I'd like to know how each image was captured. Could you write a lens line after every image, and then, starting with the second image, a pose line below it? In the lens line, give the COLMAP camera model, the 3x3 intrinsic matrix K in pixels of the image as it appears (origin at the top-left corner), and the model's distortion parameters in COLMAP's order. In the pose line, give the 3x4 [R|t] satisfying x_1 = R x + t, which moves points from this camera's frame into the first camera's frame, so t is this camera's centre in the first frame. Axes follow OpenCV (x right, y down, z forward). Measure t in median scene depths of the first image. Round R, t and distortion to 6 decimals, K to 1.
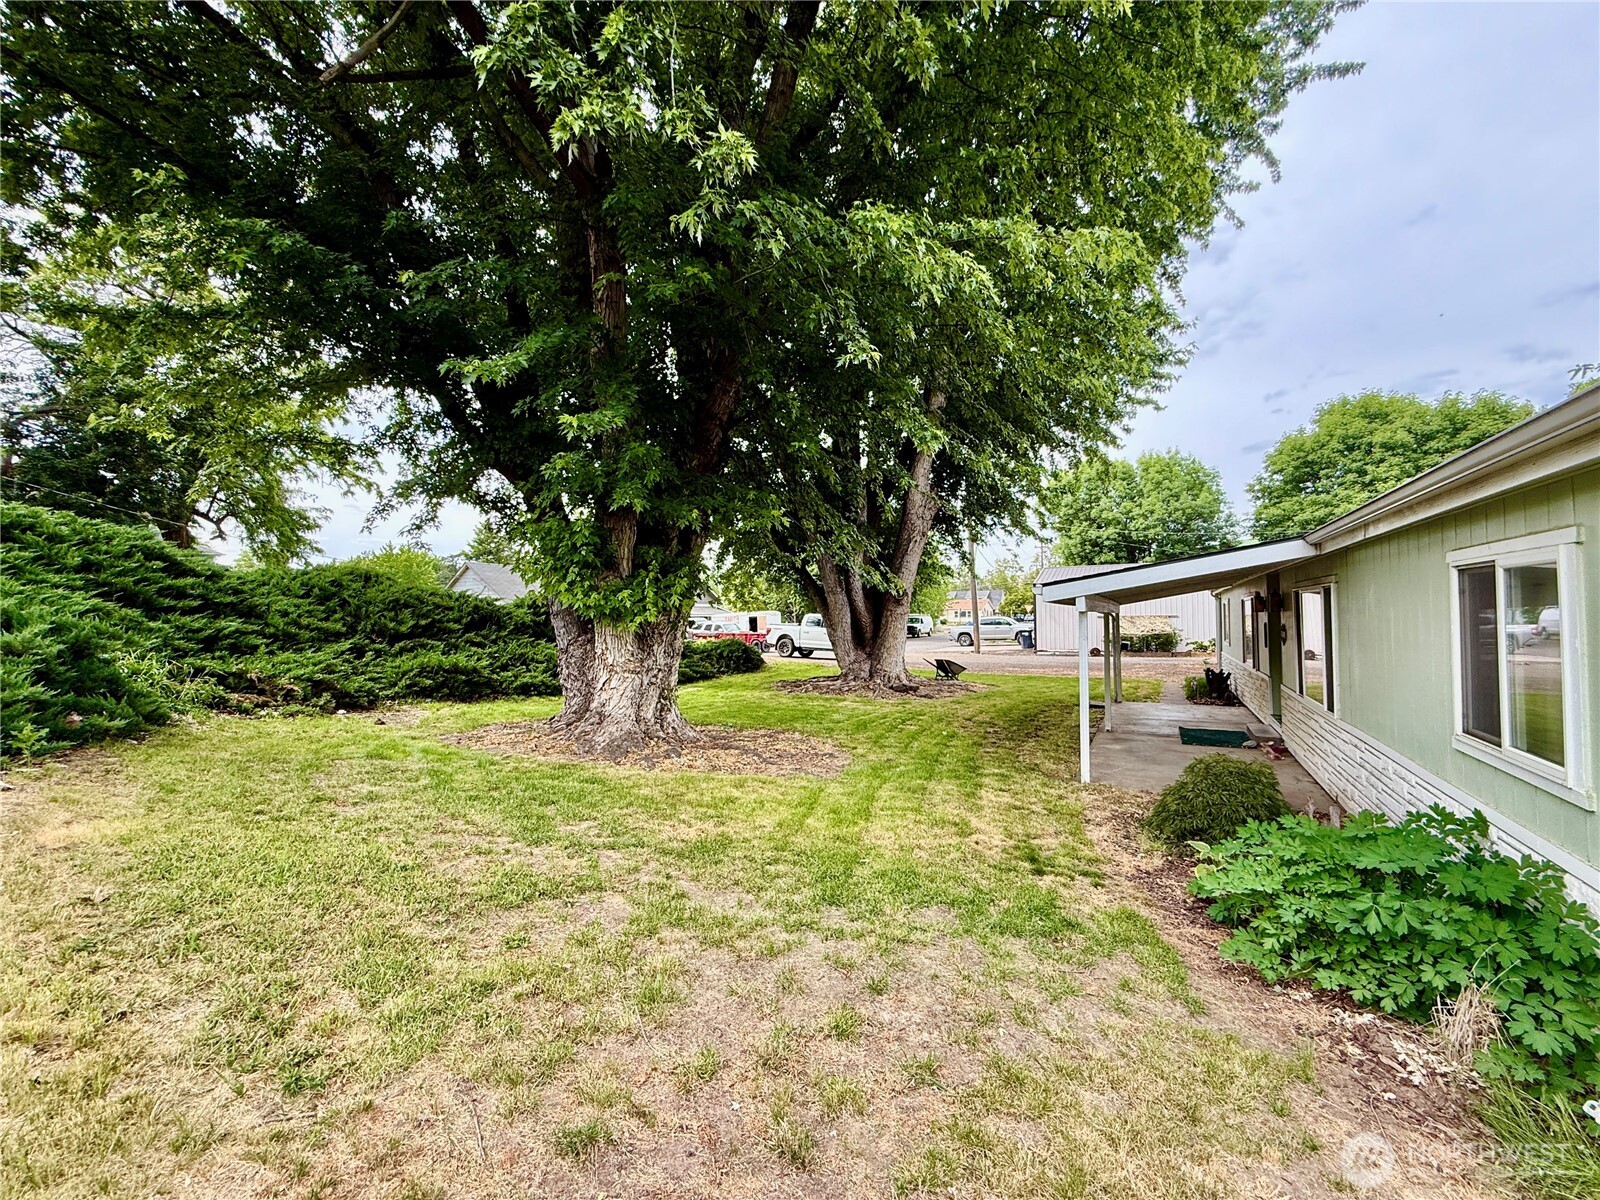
lens RADIAL K [[640.9, 0, 801.0], [0, 640.9, 600.5], [0, 0, 1]] dist [-0.002913, 0.000519]
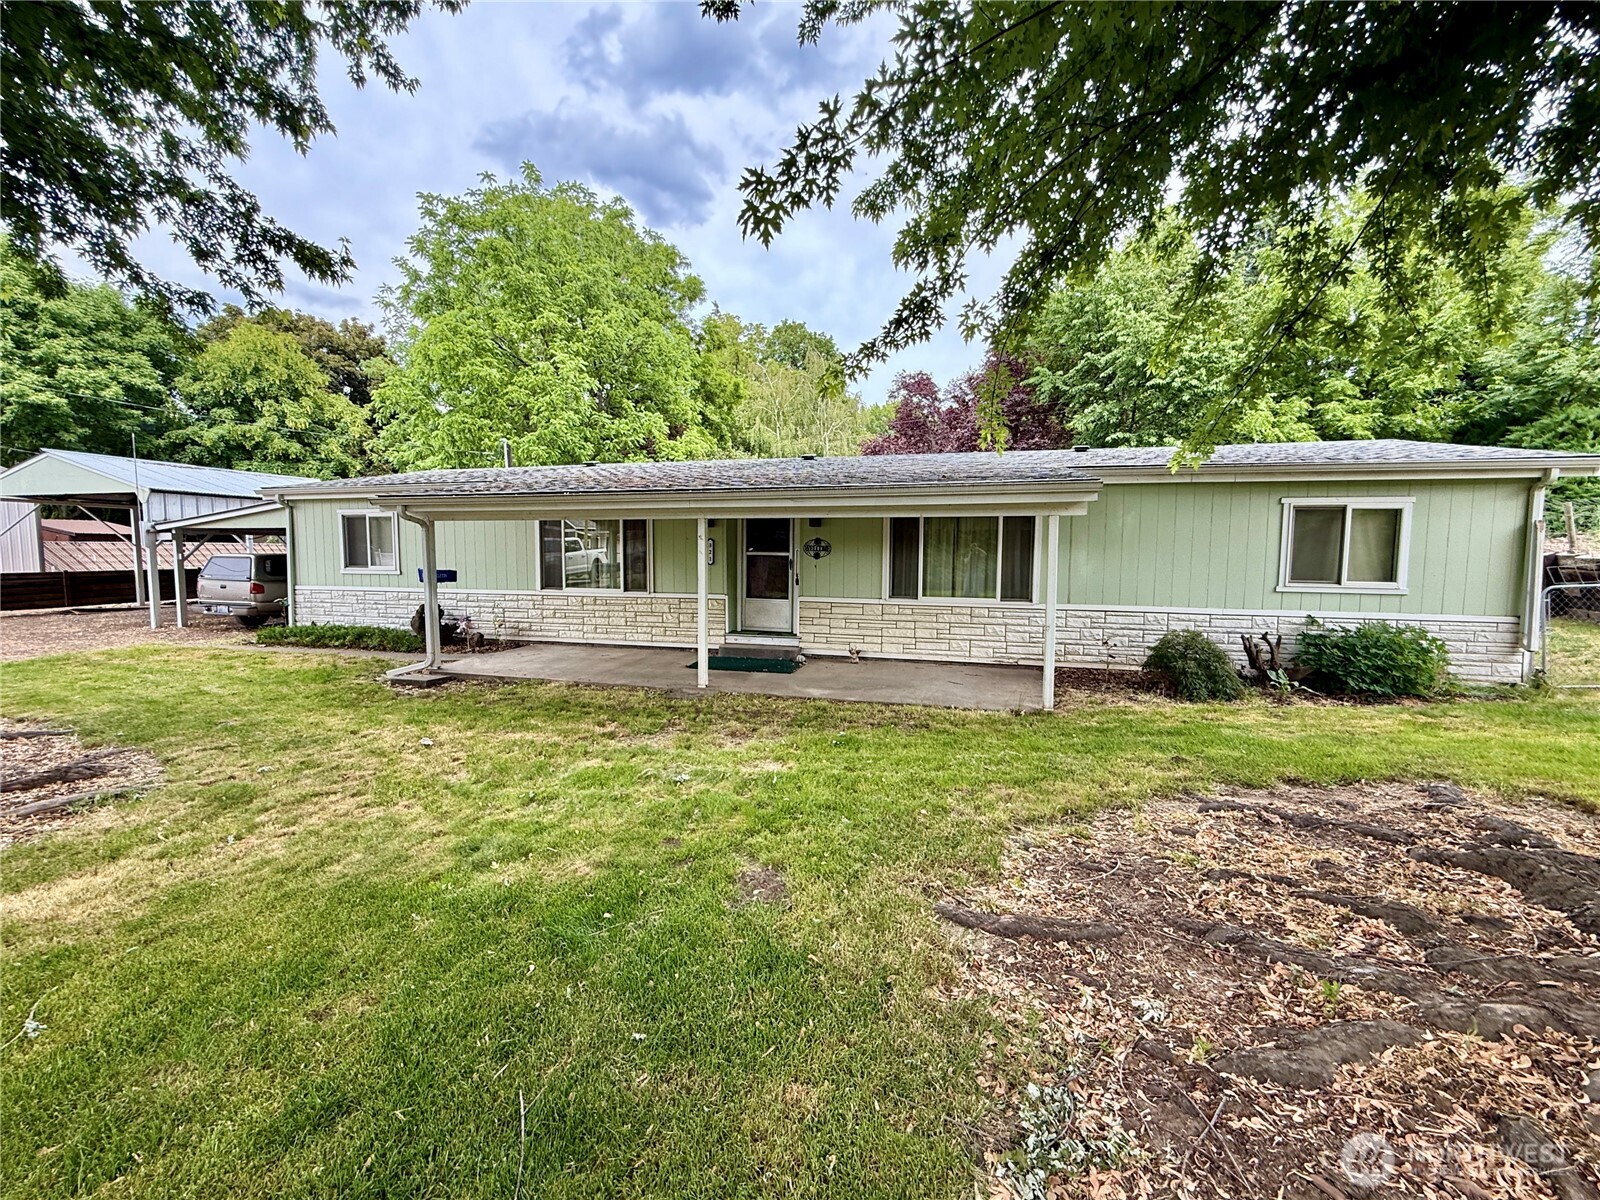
lens RADIAL K [[640.9, 0, 800.6], [0, 640.9, 606.6], [0, 0, 1]] dist [-0.002913, 0.000519]
pose [[-0.249629, -0.081022, 0.964946, -0.395884], [-0.028416, 0.996677, 0.076335, 0.100236], [-0.967924, -0.008365, -0.251102, 1.897536]]
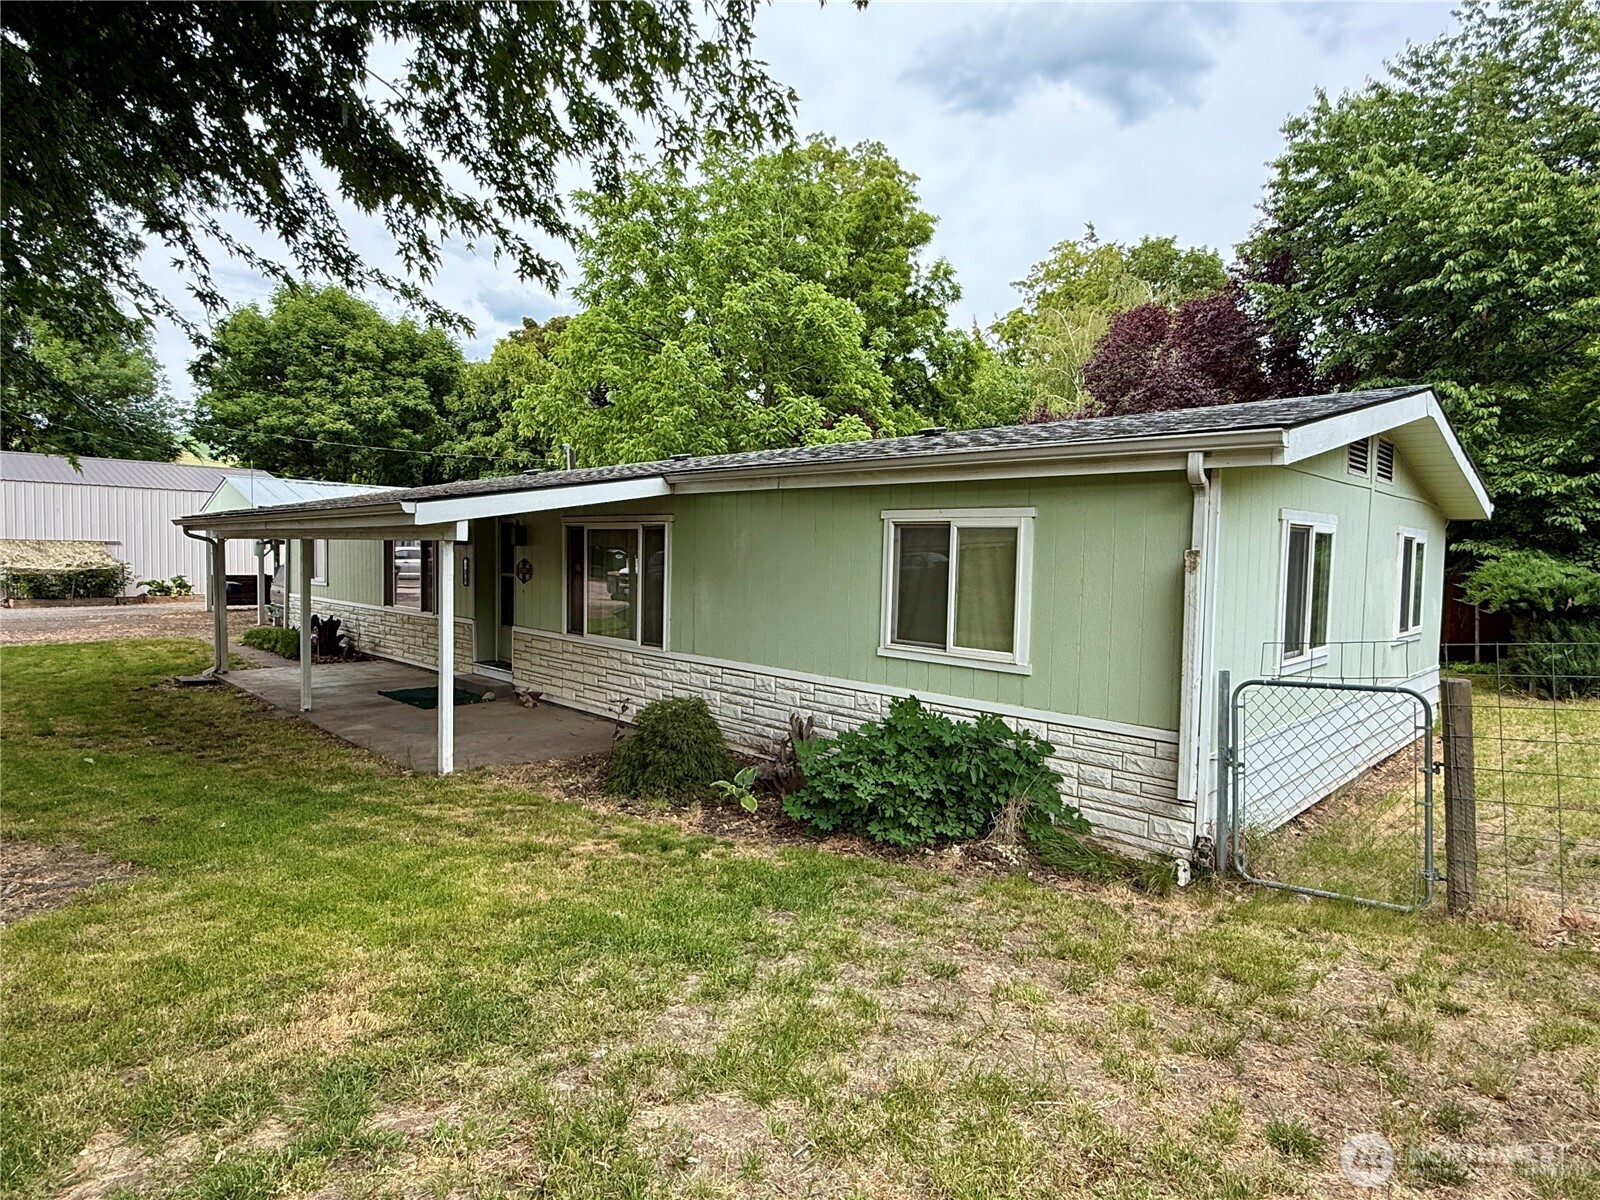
lens RADIAL K [[874.3, 0, 806.6], [0, 874.3, 598.1], [0, 0, 1]] dist [-0.003406, -0.001006]
pose [[0.264303, -0.033085, 0.963872, -0.507844], [-0.049533, 0.997627, 0.047826, 0.016912], [-0.963167, -0.060385, 0.262037, 0.417909]]
